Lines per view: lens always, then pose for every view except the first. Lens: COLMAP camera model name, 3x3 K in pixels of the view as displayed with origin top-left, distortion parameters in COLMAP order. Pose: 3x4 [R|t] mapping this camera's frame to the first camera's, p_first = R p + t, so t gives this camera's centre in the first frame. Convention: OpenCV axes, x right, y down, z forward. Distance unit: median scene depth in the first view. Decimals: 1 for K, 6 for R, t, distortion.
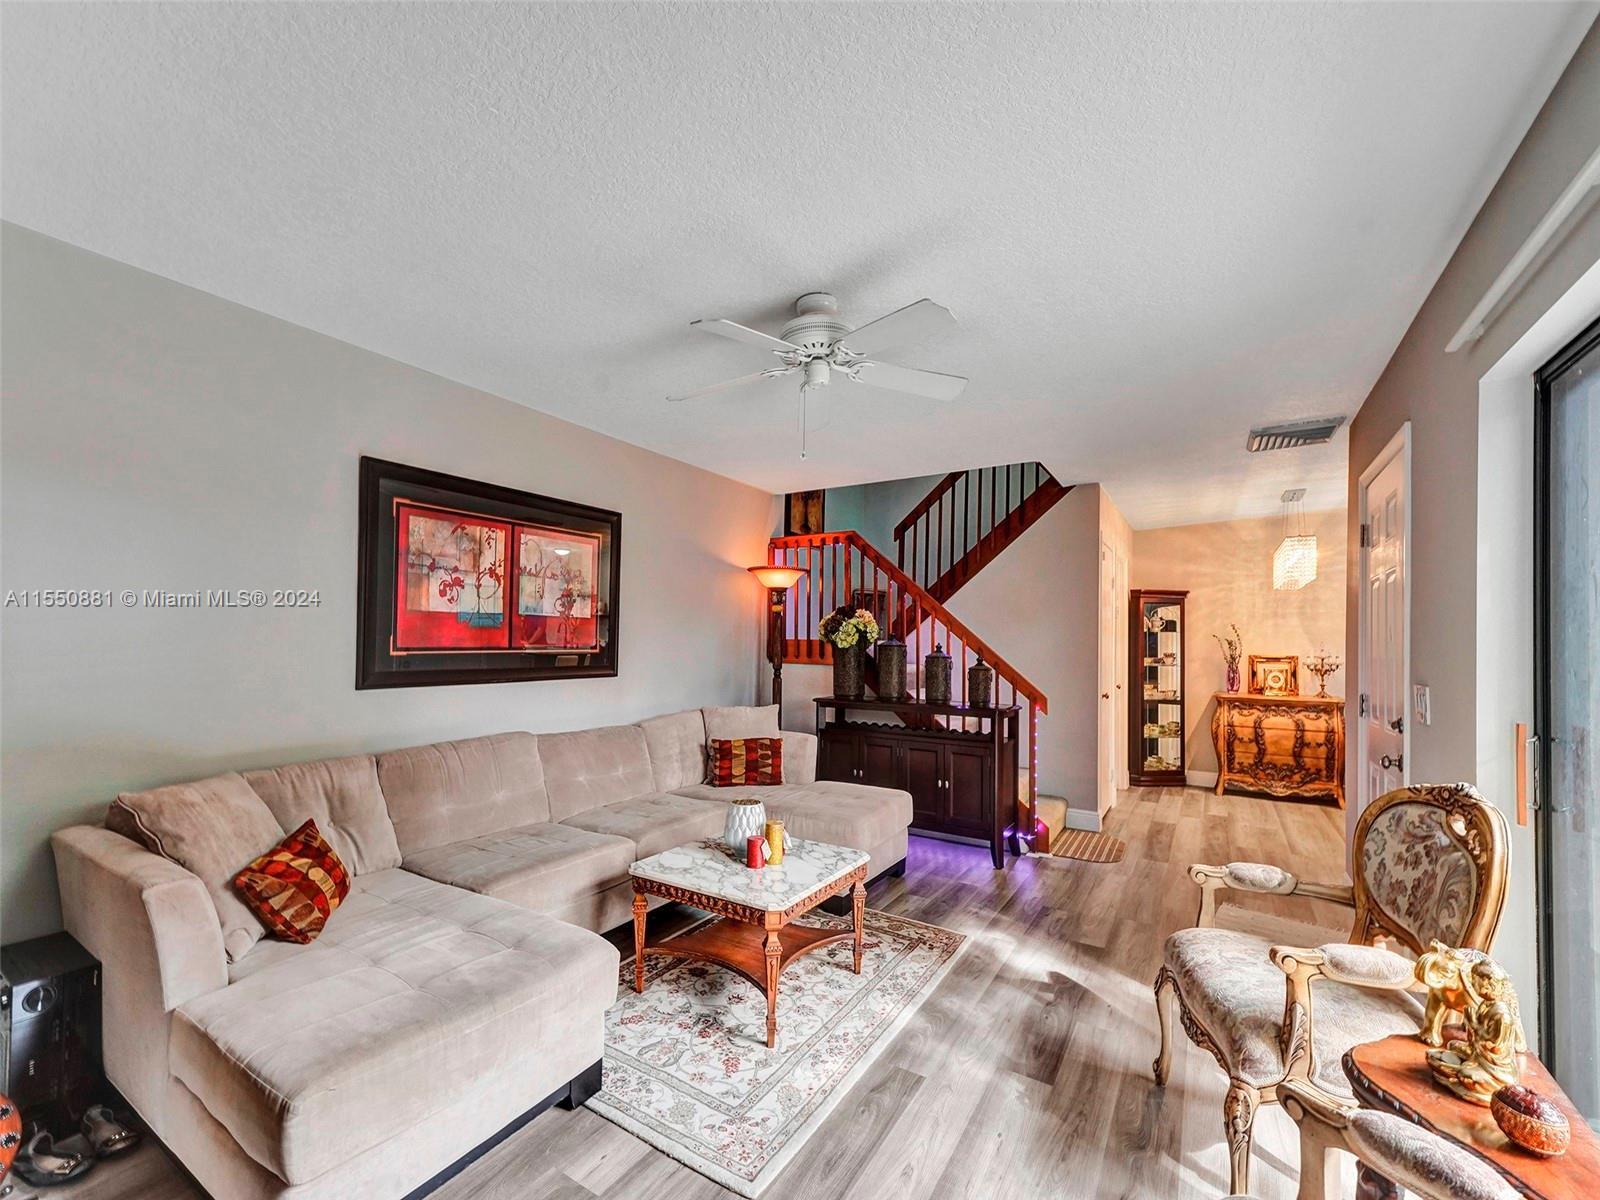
lens RADIAL K [[670.8, 0, 781.5], [0, 670.8, 635.7], [0, 0, 1]] dist [0.012914, 0.000050]
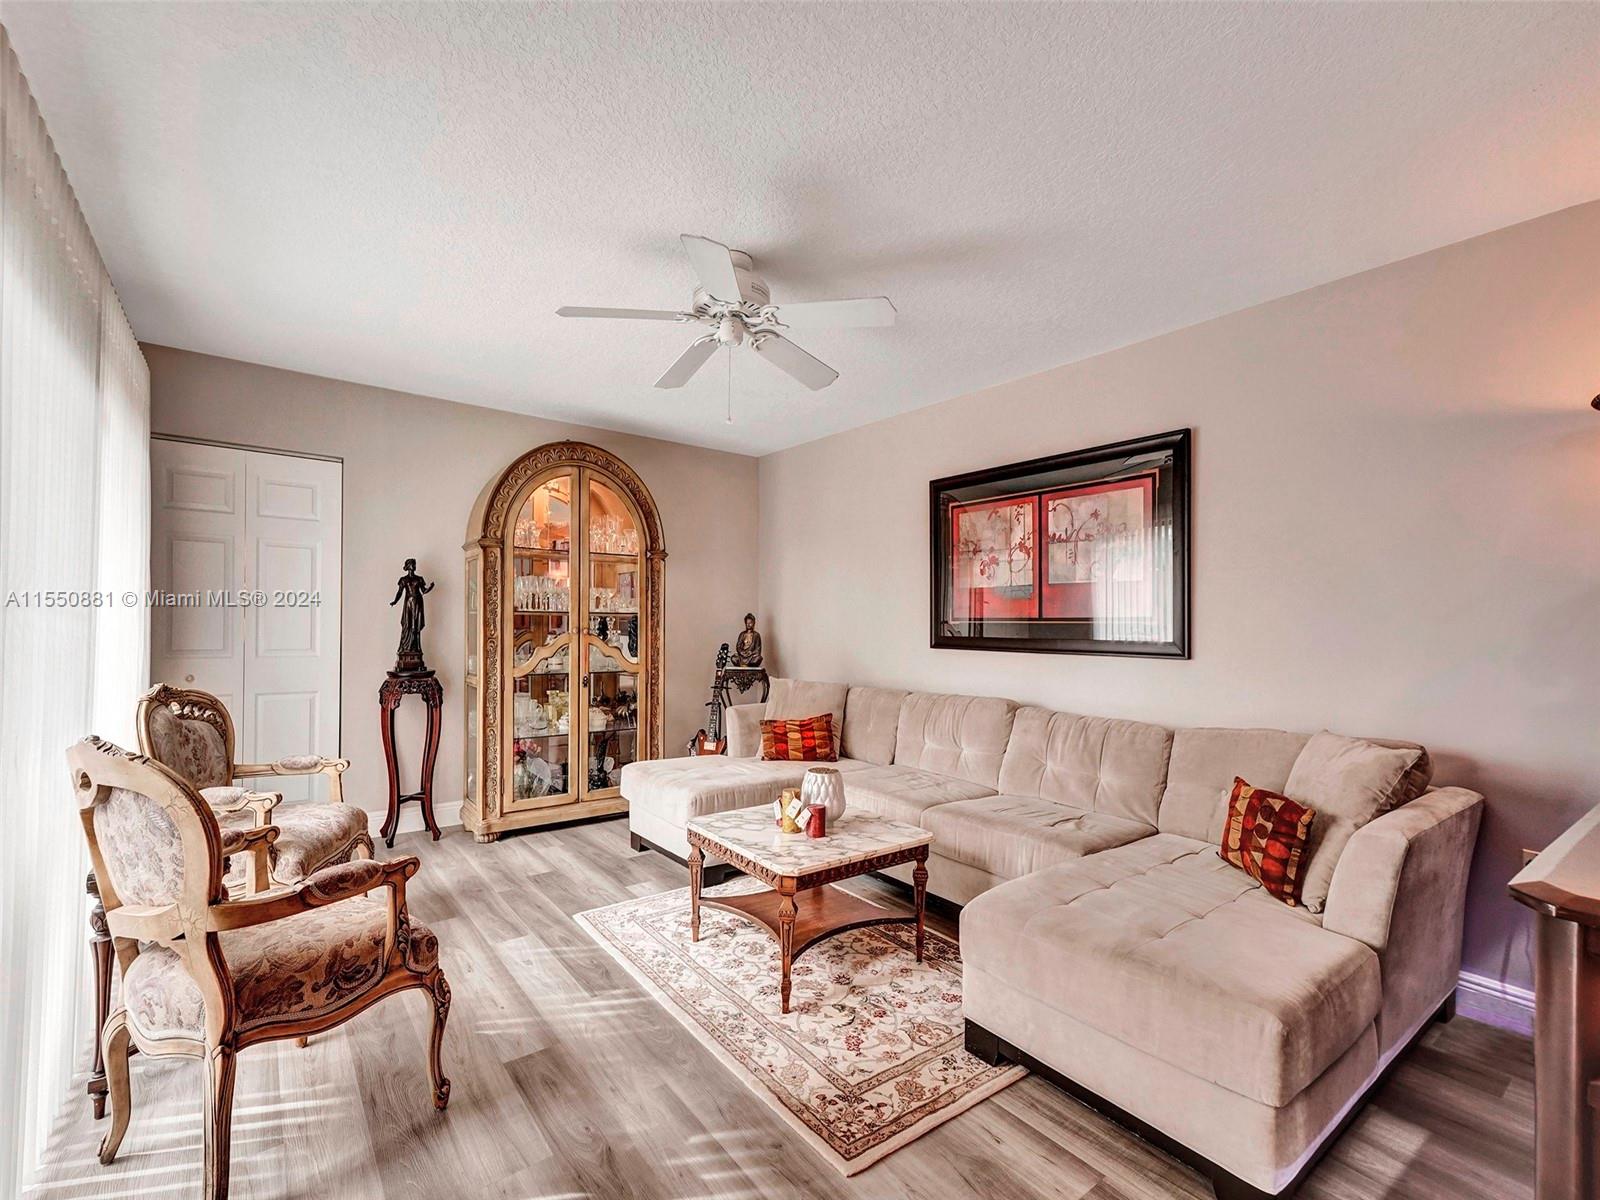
lens RADIAL K [[715.0, 0, 798.2], [0, 715.0, 631.4], [0, 0, 1]] dist [0.000716, 0.000112]
pose [[-0.337540, -0.004648, -0.941300, 0.475959], [-0.007808, 0.999967, -0.002138, 0.027937], [0.941279, 0.006628, -0.337565, 0.681768]]
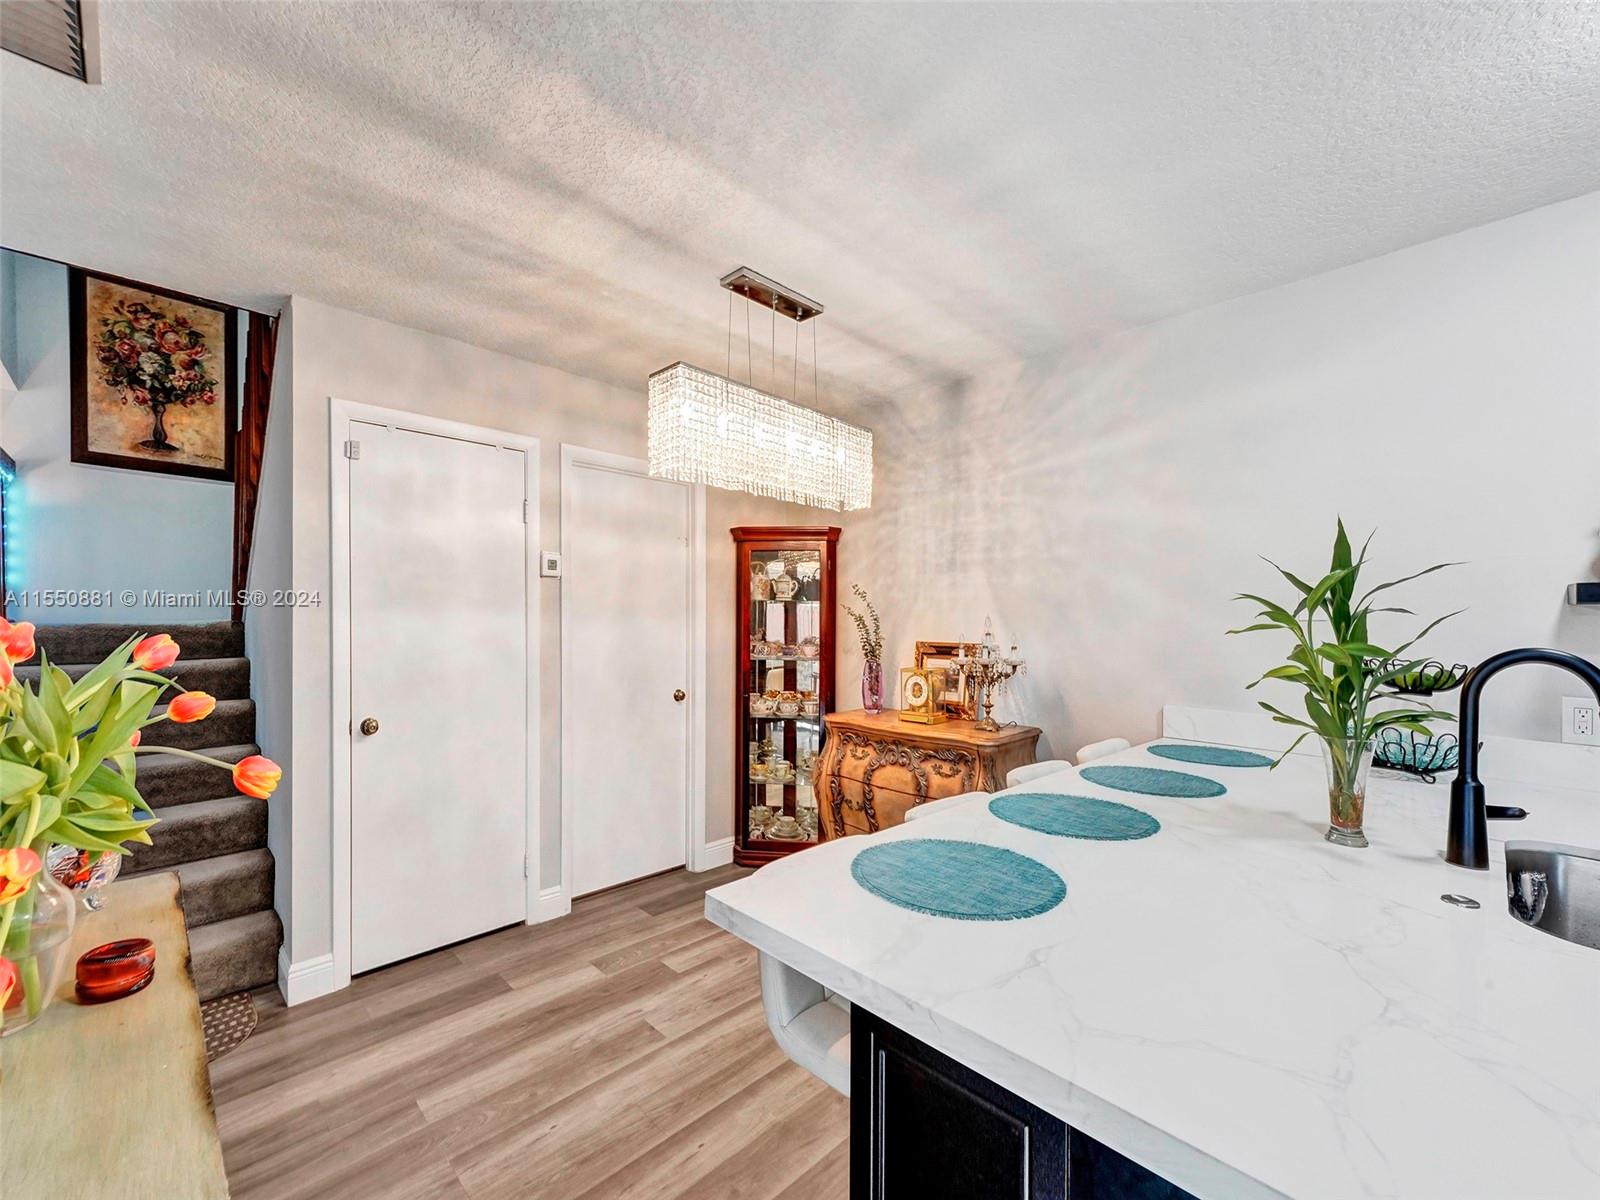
lens RADIAL K [[653.5, 0, 793.4], [0, 653.5, 625.7], [0, 0, 1]] dist [0.000499, 0.000051]
pose [[0.974482, -0.004045, -0.224431, 0.897129], [0.008993, 0.999738, 0.021030, 0.005176], [0.224287, -0.022511, 0.974263, 0.591776]]
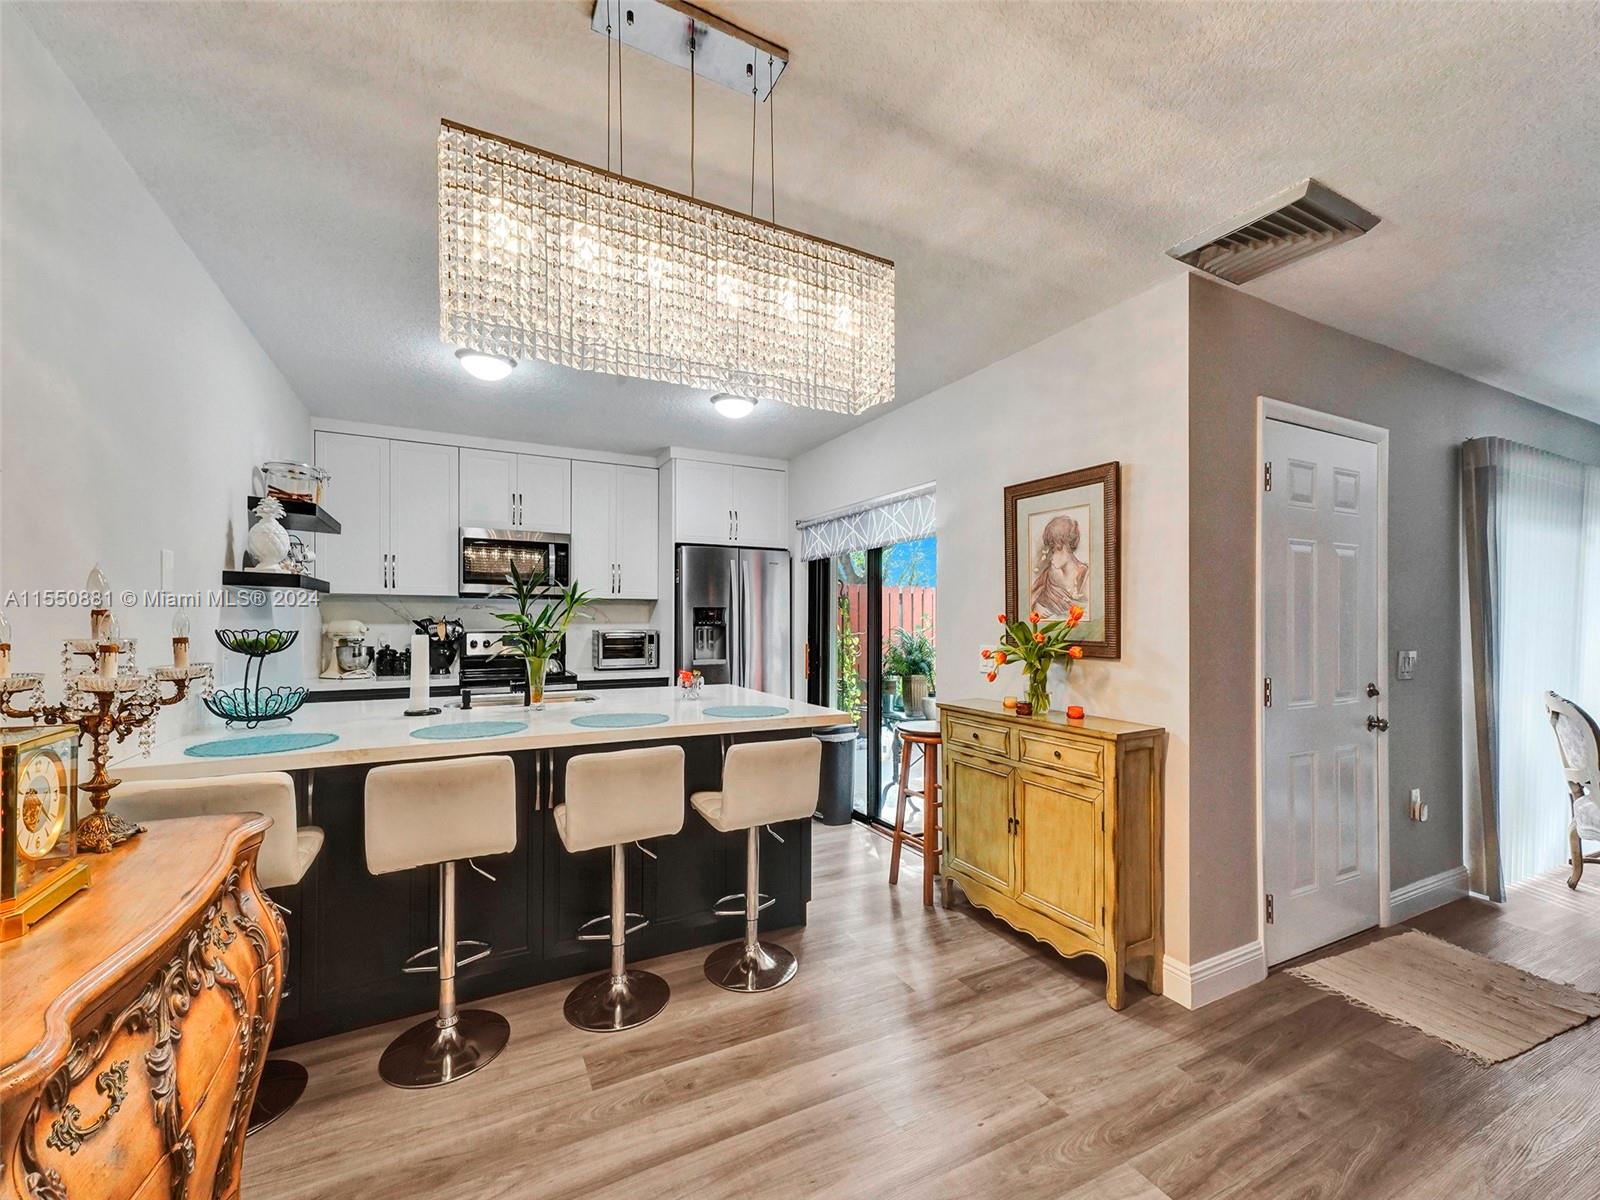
lens RADIAL K [[651.1, 0, 779.5], [0, 651.1, 624.1], [0, 0, 1]] dist [0.000123, 0.000042]
pose [[-0.856016, -0.017776, 0.516643, 0.612079], [-0.020843, 0.999783, -0.000136, 0.023965], [-0.516528, -0.010884, -0.856201, 1.240763]]
